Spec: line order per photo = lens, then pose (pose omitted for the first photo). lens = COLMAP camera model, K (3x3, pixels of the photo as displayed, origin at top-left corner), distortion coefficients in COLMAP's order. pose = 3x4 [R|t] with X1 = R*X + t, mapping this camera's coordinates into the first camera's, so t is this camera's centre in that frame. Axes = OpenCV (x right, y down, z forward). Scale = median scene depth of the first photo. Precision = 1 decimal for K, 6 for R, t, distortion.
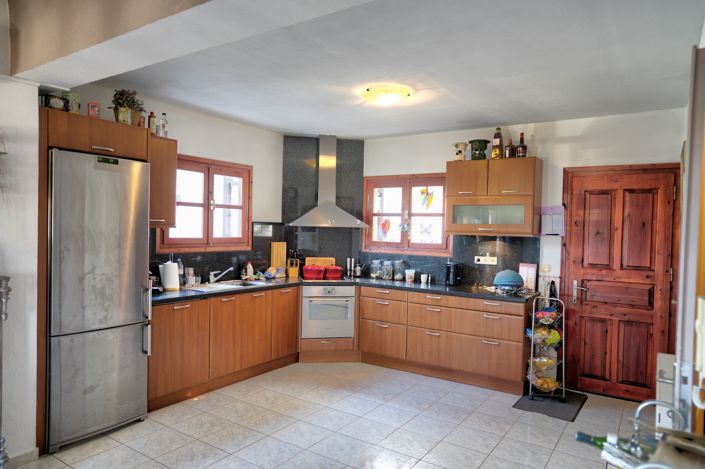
lens RADIAL K [[464.1, 0, 354.6], [0, 464.1, 234.2], [0, 0, 1]] dist [-0.017126, 0.019778]
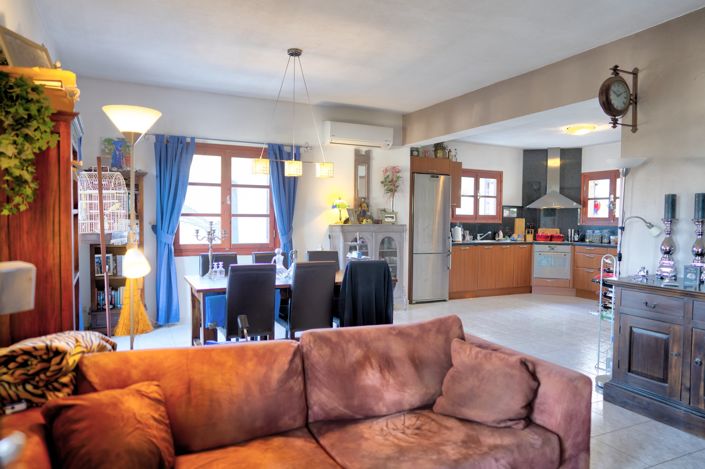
lens RADIAL K [[464.1, 0, 349.2], [0, 464.1, 234.2], [0, 0, 1]] dist [-0.017126, 0.019778]
pose [[0.857160, 0.005623, -0.515019, 0.160852], [0.000690, 0.999927, 0.012067, 0.055235], [0.515049, -0.010699, 0.857094, -0.691947]]
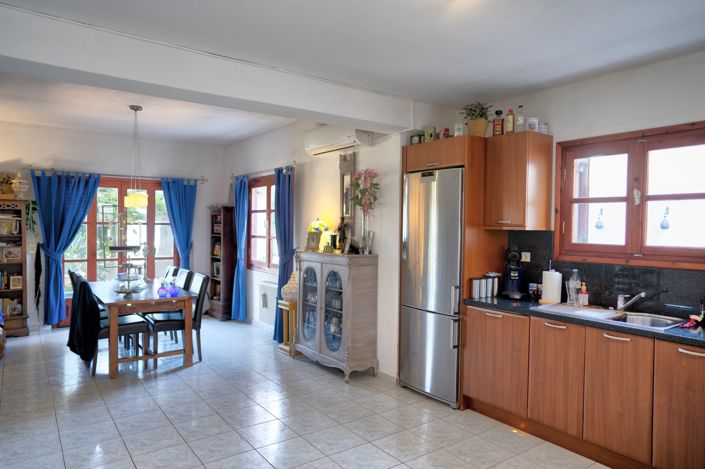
lens RADIAL K [[464.1, 0, 348.9], [0, 464.1, 232.6], [0, 0, 1]] dist [-0.017126, 0.019778]
pose [[-0.344054, -0.006879, -0.938925, 0.439709], [-0.027908, 0.999606, 0.002902, -0.001418], [0.938535, 0.027202, -0.344110, 0.776956]]
